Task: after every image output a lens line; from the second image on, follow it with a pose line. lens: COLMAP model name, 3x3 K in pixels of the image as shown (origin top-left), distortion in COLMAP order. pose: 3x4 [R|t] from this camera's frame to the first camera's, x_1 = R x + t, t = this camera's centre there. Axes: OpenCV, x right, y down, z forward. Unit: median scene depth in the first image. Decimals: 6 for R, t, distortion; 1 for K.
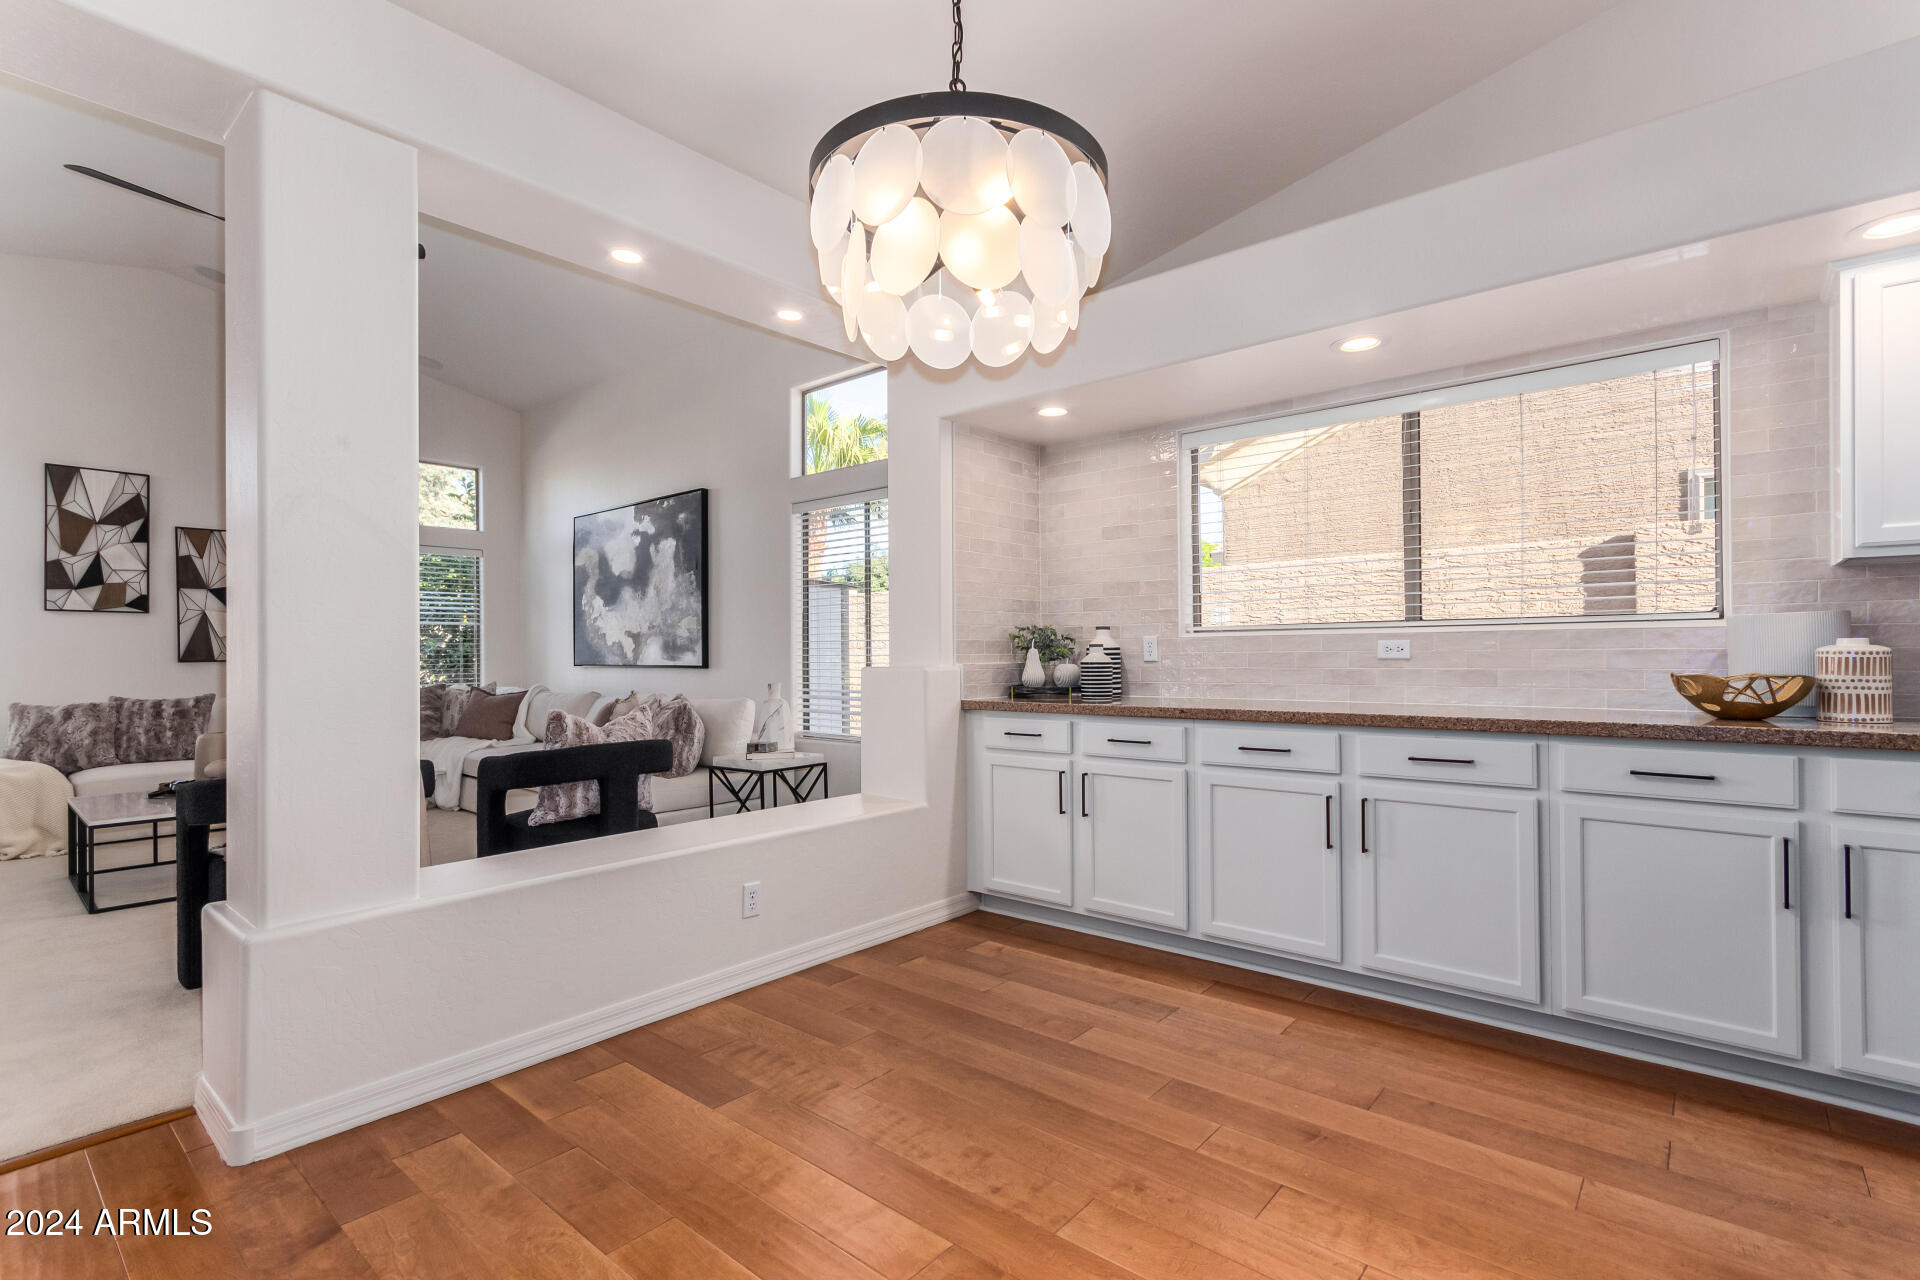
lens RADIAL K [[885.9, 0, 963.7], [0, 885.9, 649.7], [0, 0, 1]] dist [-0.001635, -0.001600]
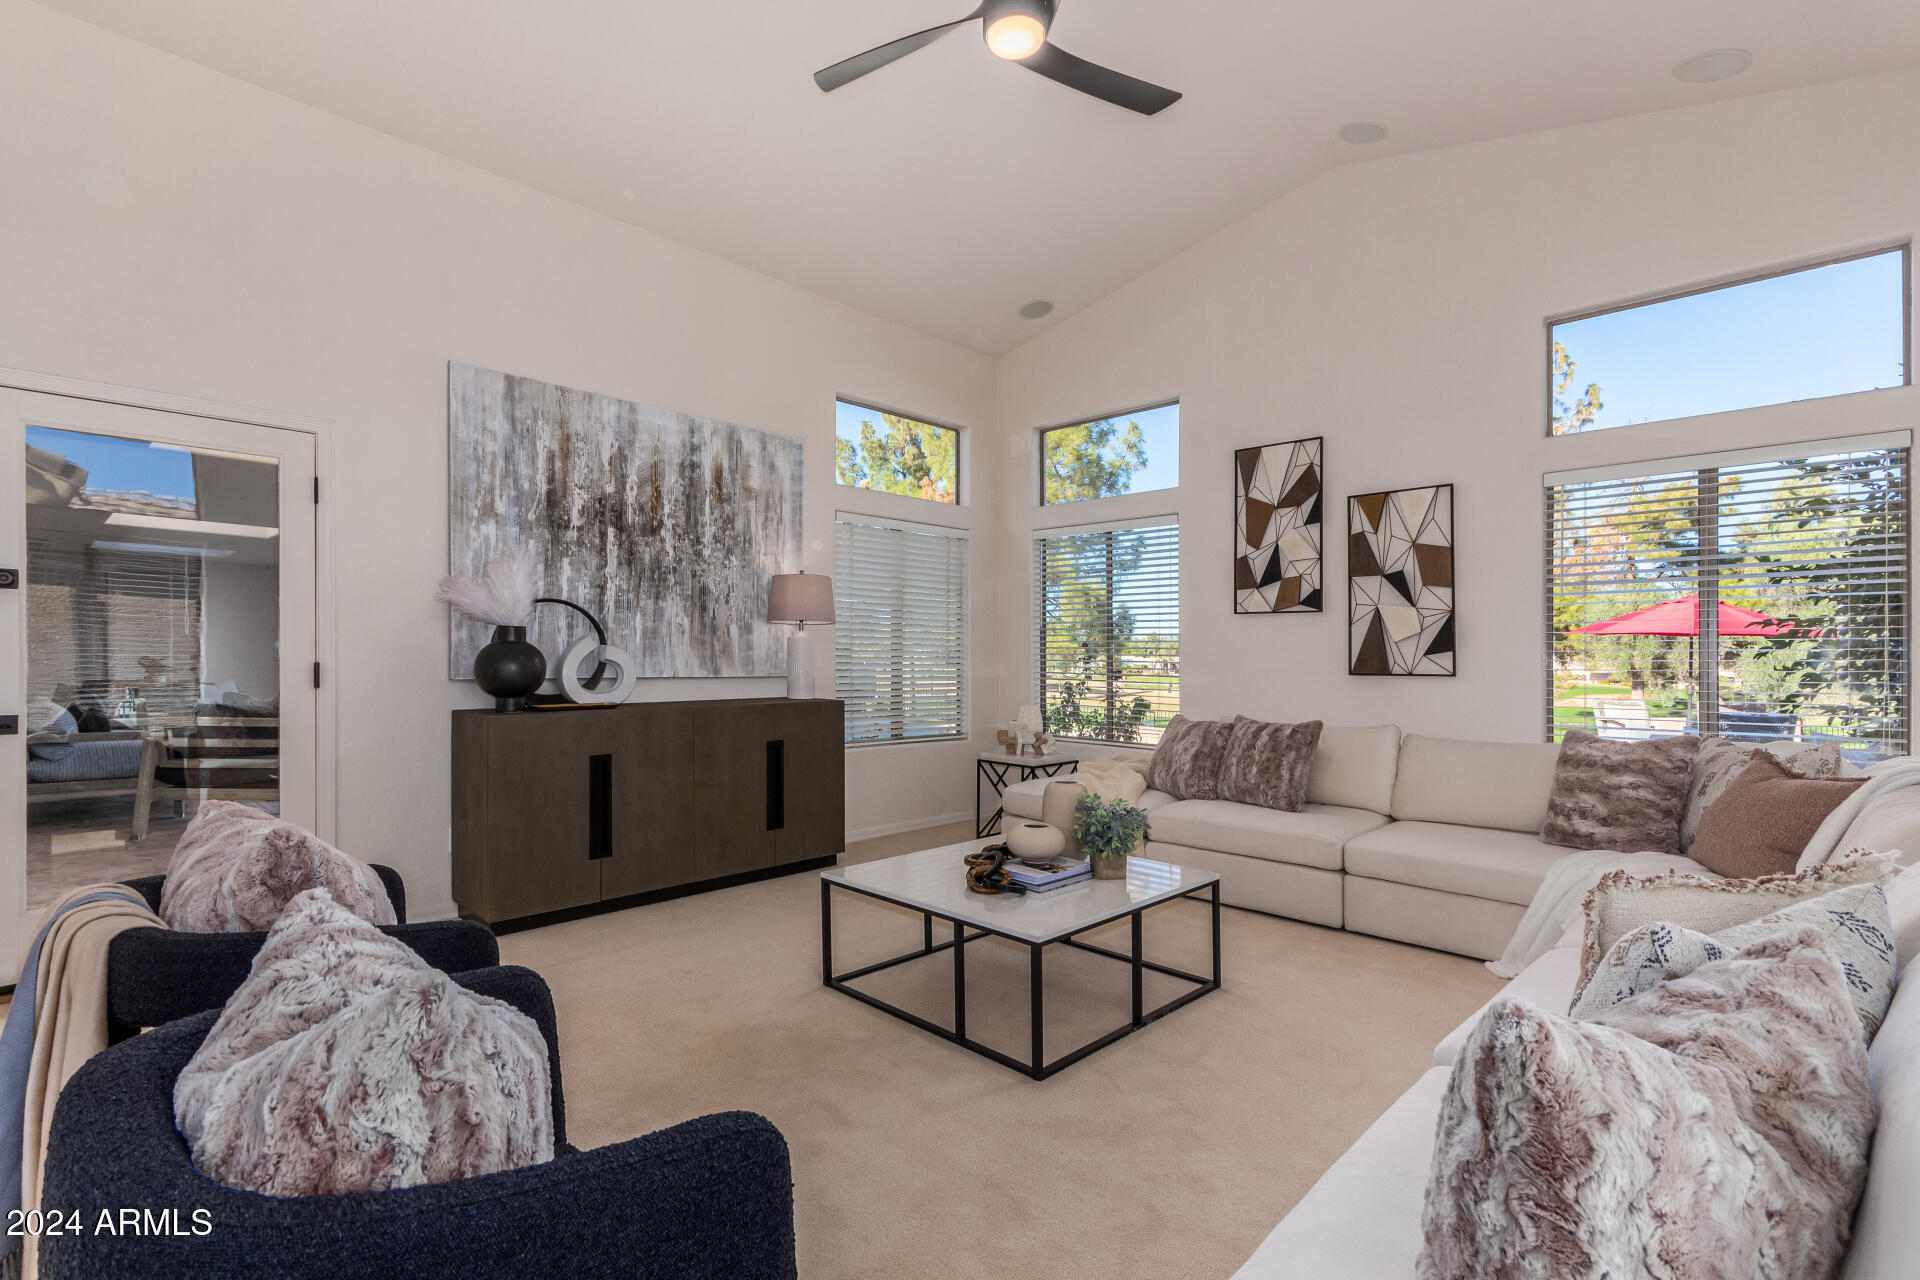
lens RADIAL K [[885.9, 0, 959.0], [0, 885.9, 652.1], [0, 0, 1]] dist [-0.001635, -0.001600]
pose [[-0.073929, 0.006783, -0.997240, -0.109266], [-0.000891, 0.999976, 0.006867, -0.010519], [0.997263, 0.001396, -0.073921, 0.739557]]
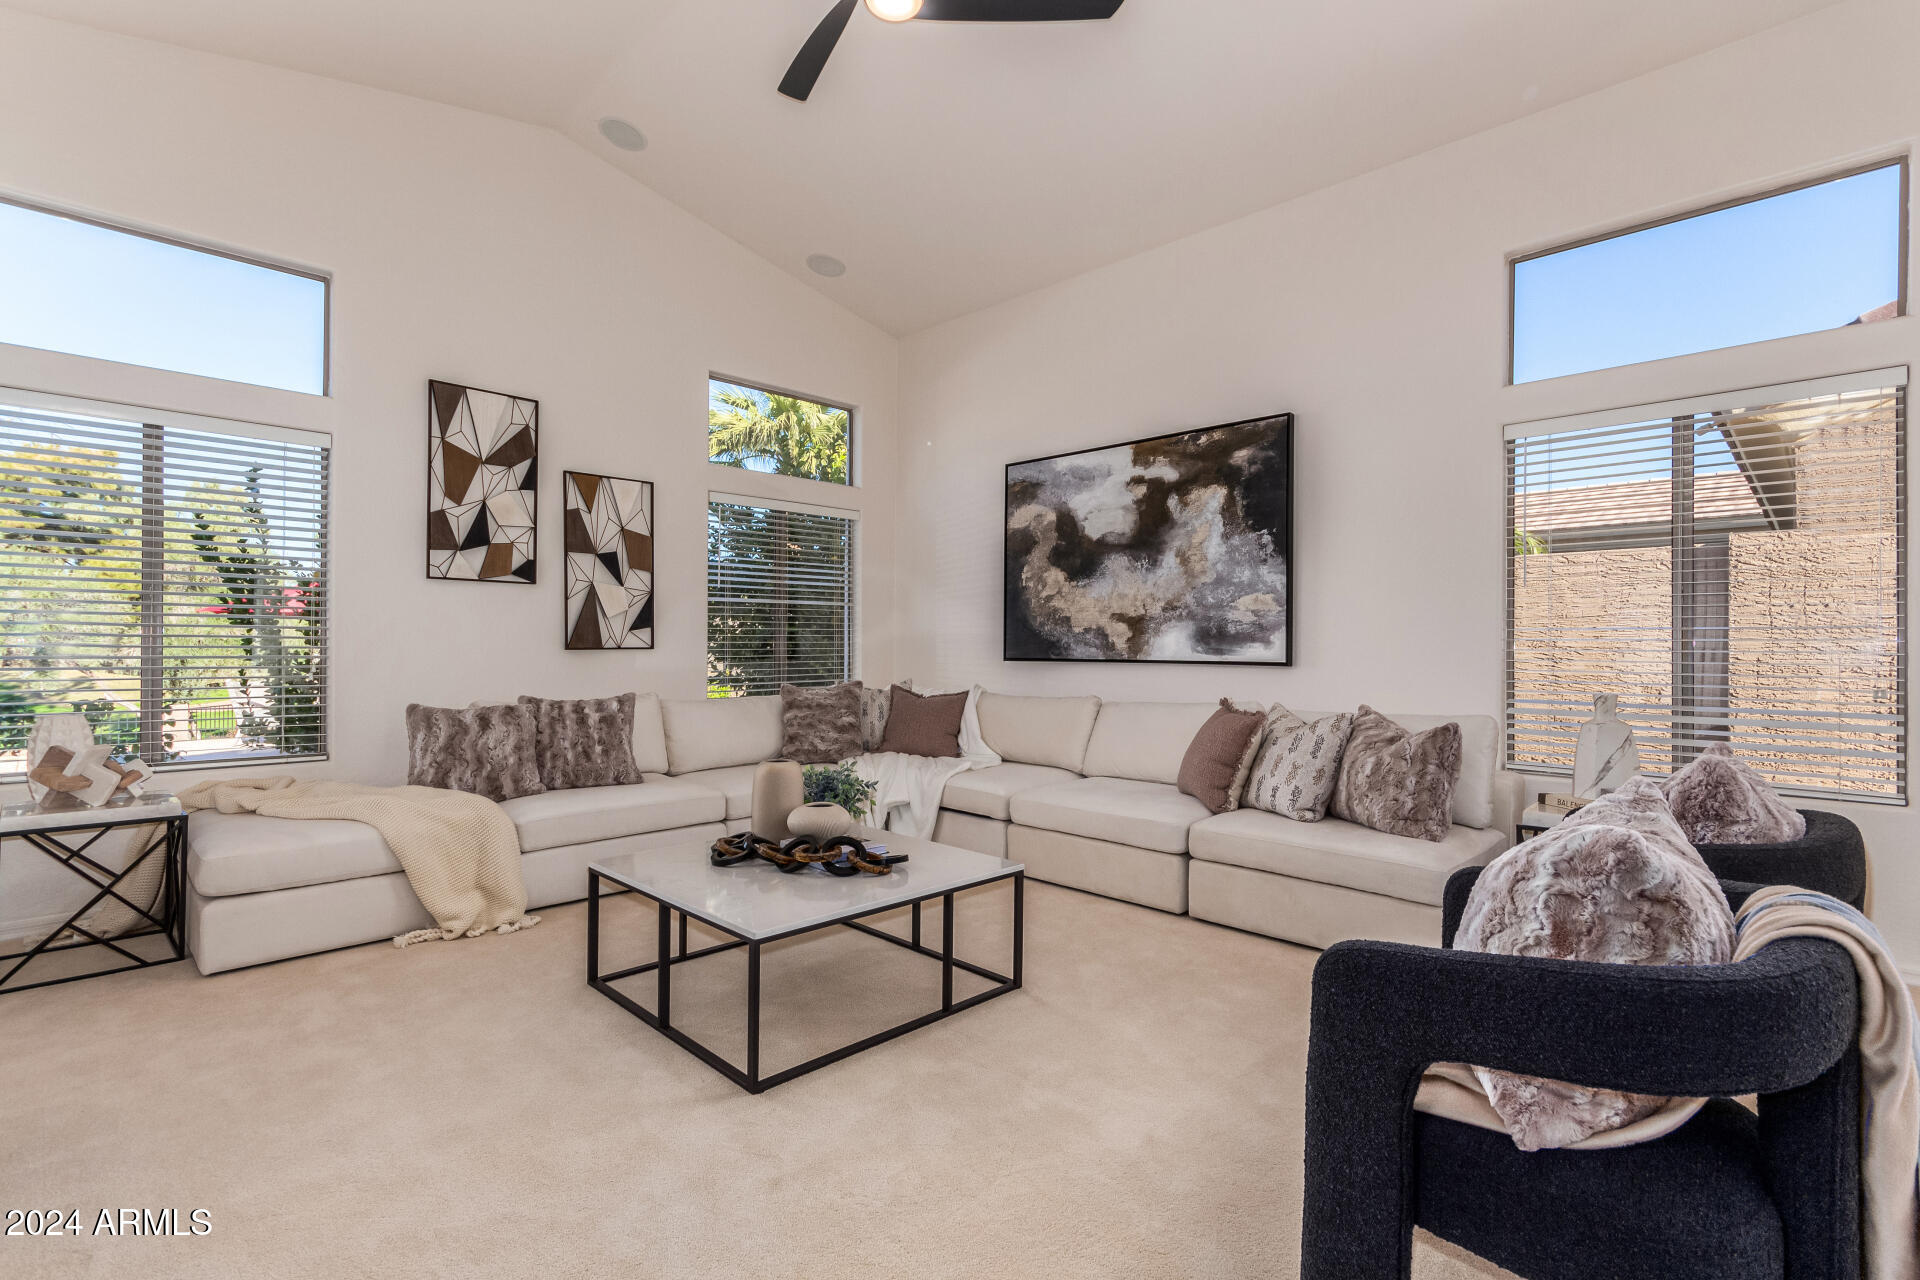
lens RADIAL K [[885.9, 0, 954.1], [0, 885.9, 640.5], [0, 0, 1]] dist [-0.001635, -0.001600]
pose [[0.997265, 0.009979, -0.073227, -0.513255], [-0.010025, 0.999950, -0.000259, 0.003476], [0.073221, 0.000992, 0.997315, 0.274335]]
